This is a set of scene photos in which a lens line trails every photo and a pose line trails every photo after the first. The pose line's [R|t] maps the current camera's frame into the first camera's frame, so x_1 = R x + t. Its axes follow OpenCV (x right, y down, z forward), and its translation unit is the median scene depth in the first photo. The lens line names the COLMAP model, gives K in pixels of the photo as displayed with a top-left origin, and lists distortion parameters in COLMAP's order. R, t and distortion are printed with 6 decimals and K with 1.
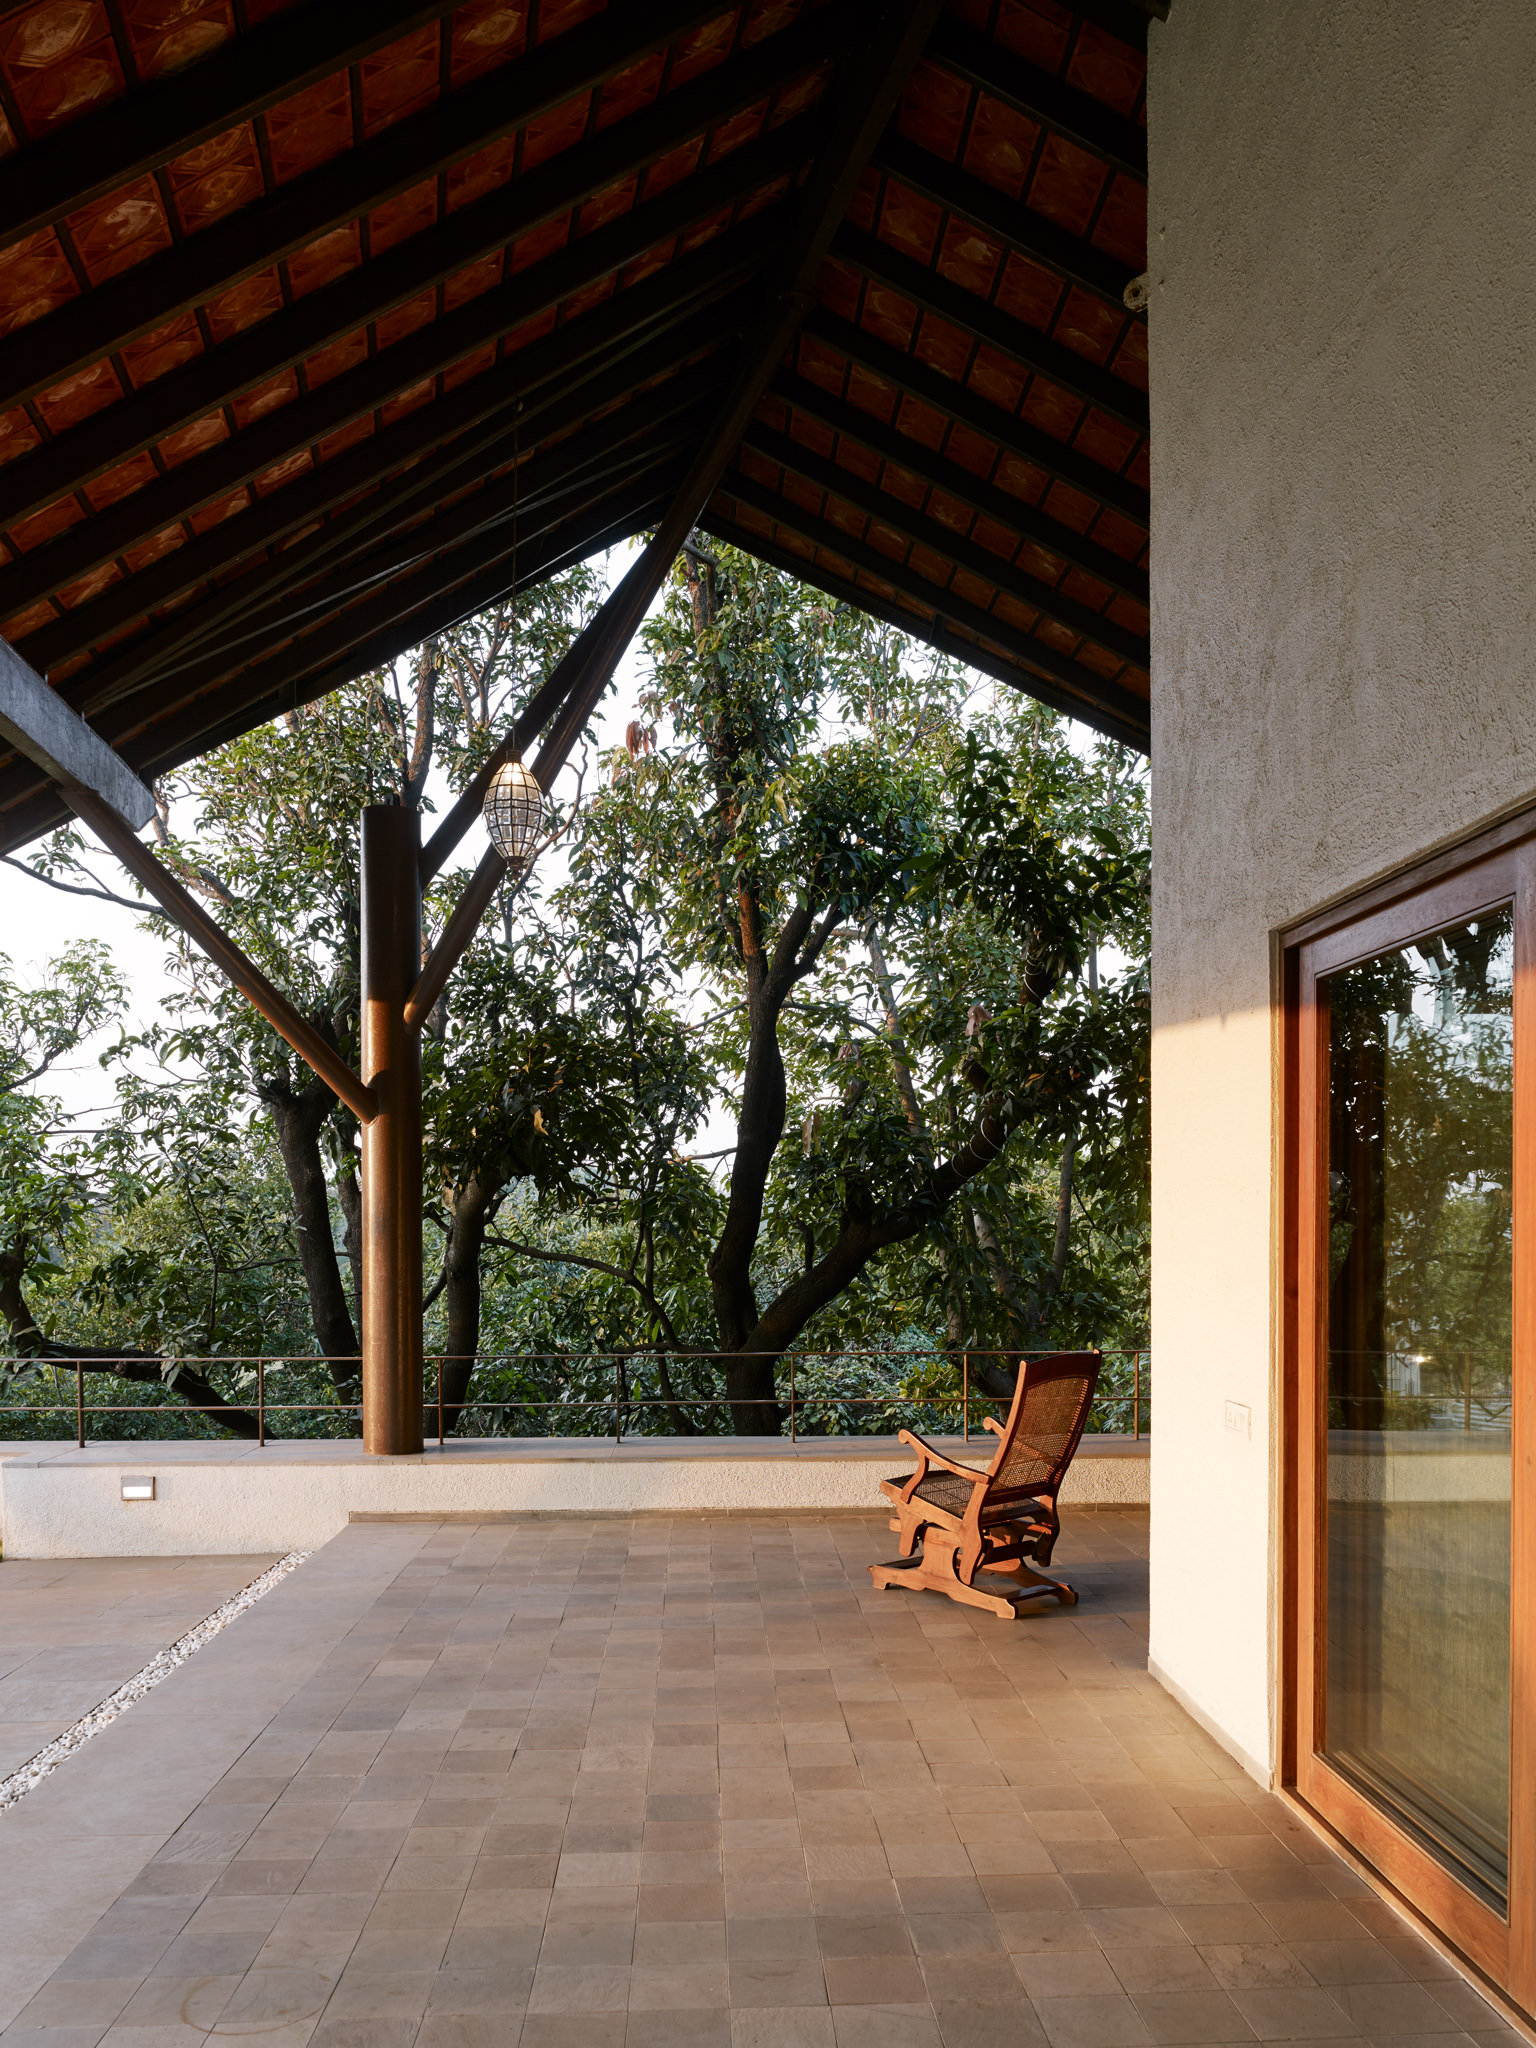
lens RADIAL K [[1604.1, 0, 770.1], [0, 1604.1, 1220.0], [0, 0, 1]] dist [-0.006724, -0.003223]
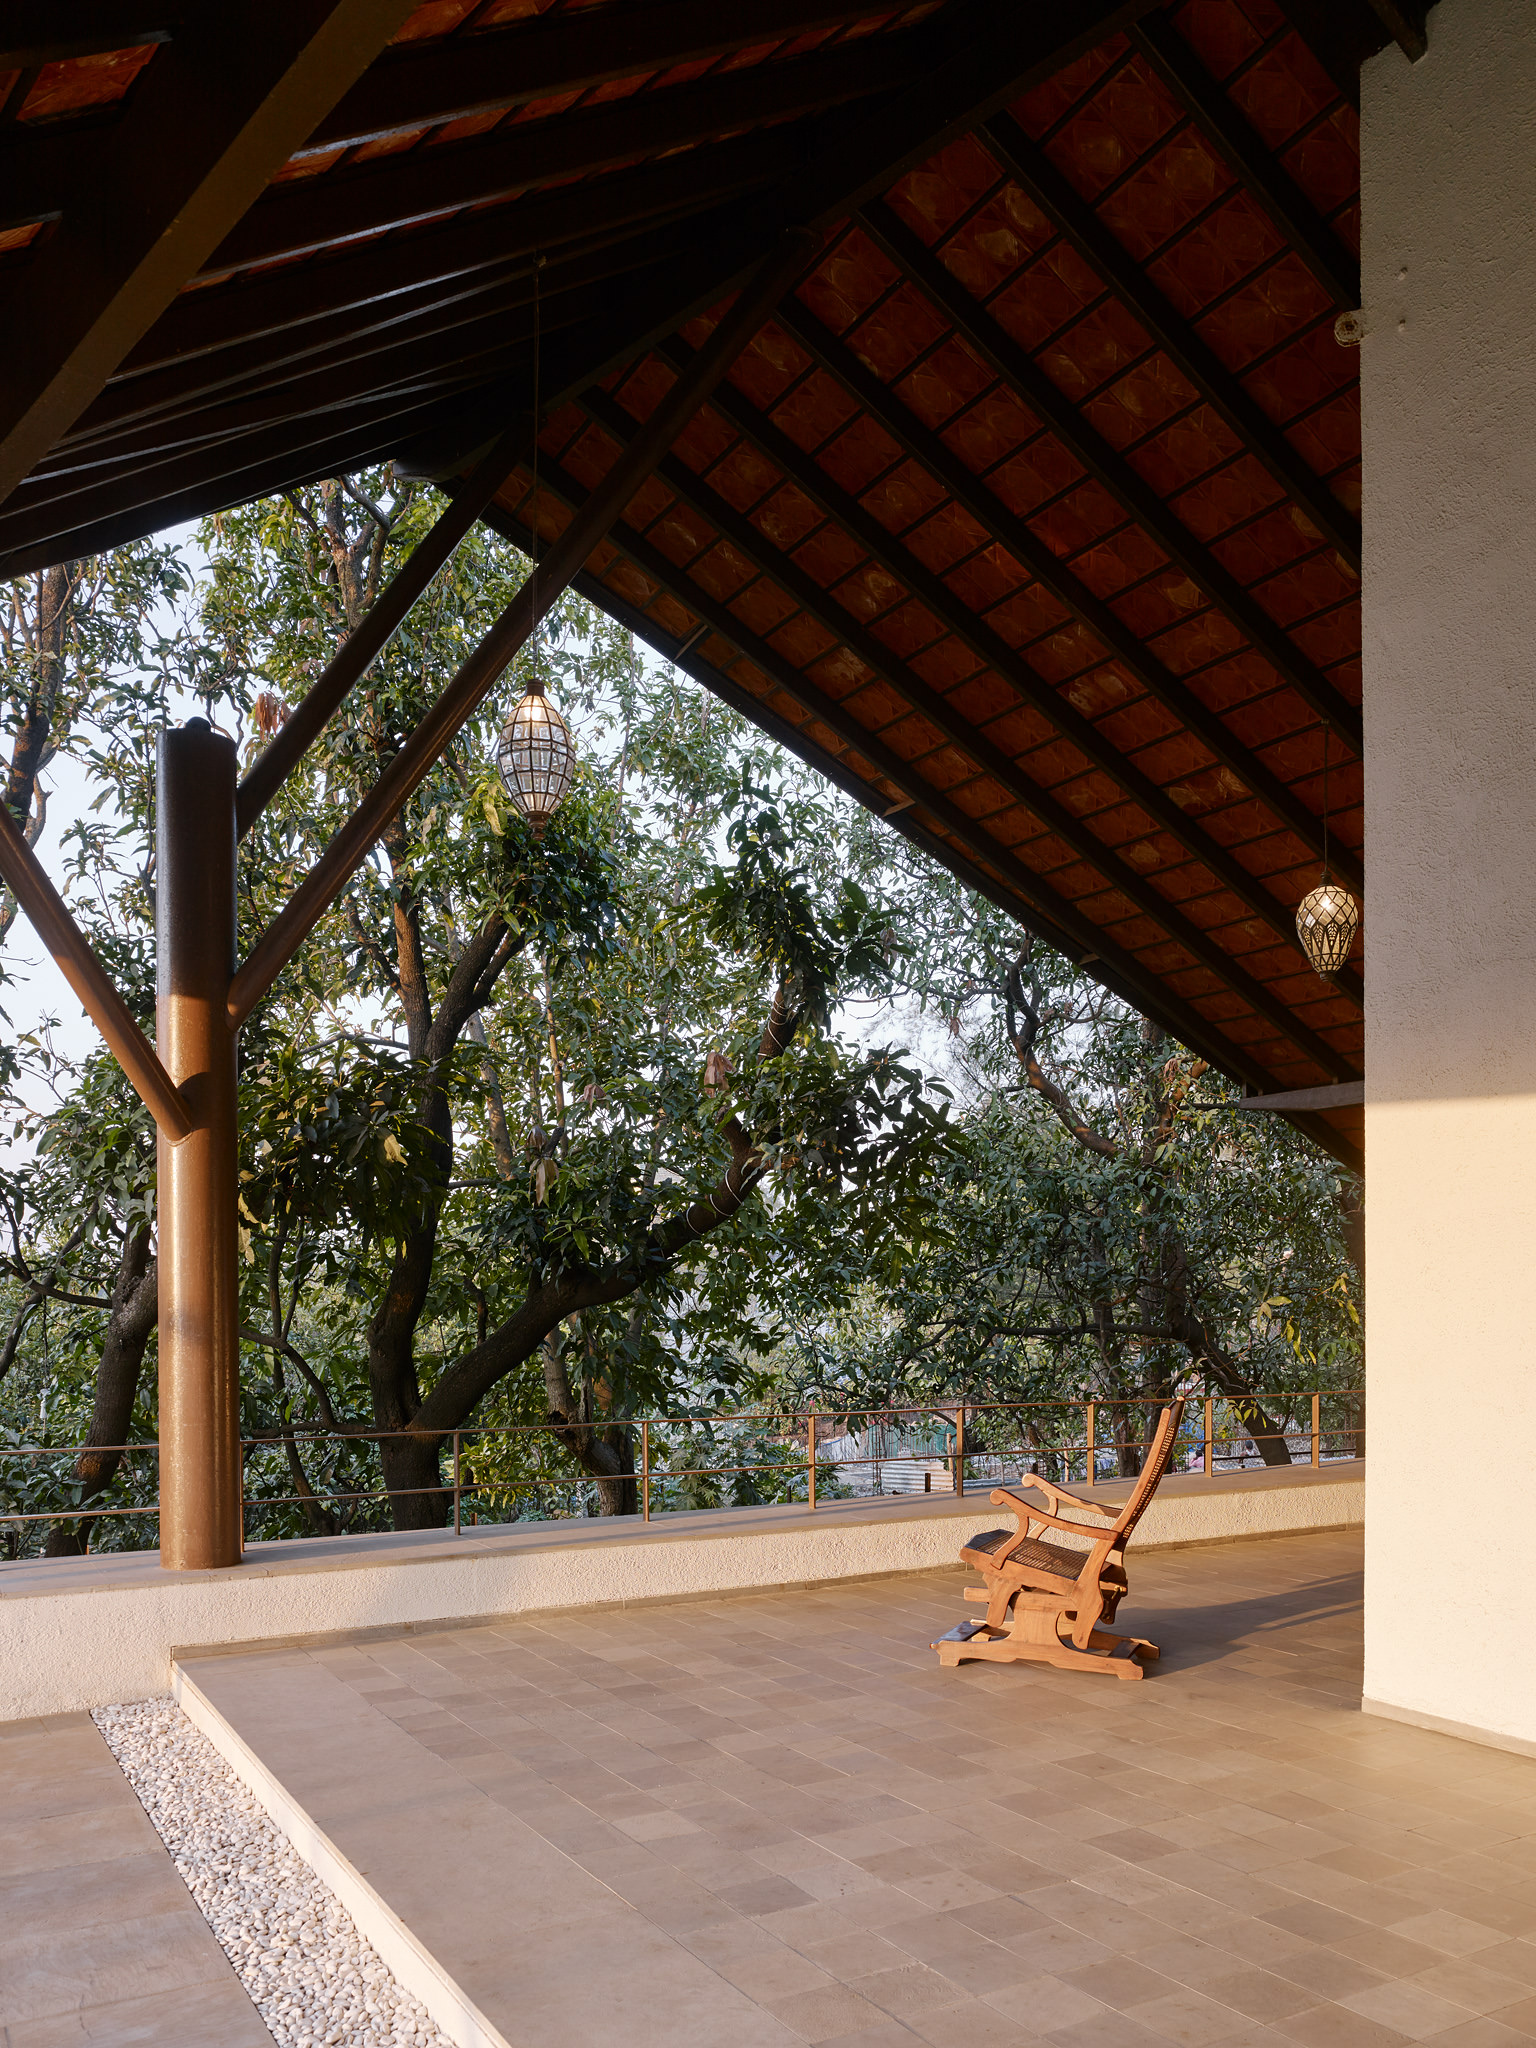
lens RADIAL K [[1589.5, 0, 758.7], [0, 1589.5, 1292.2], [0, 0, 1]] dist [-0.006247, -0.003787]
pose [[0.886528, 0.003338, 0.462663, -0.367076], [0.000223, 0.999971, -0.007642, 0.019195], [-0.462675, 0.006878, 0.886501, 0.200185]]
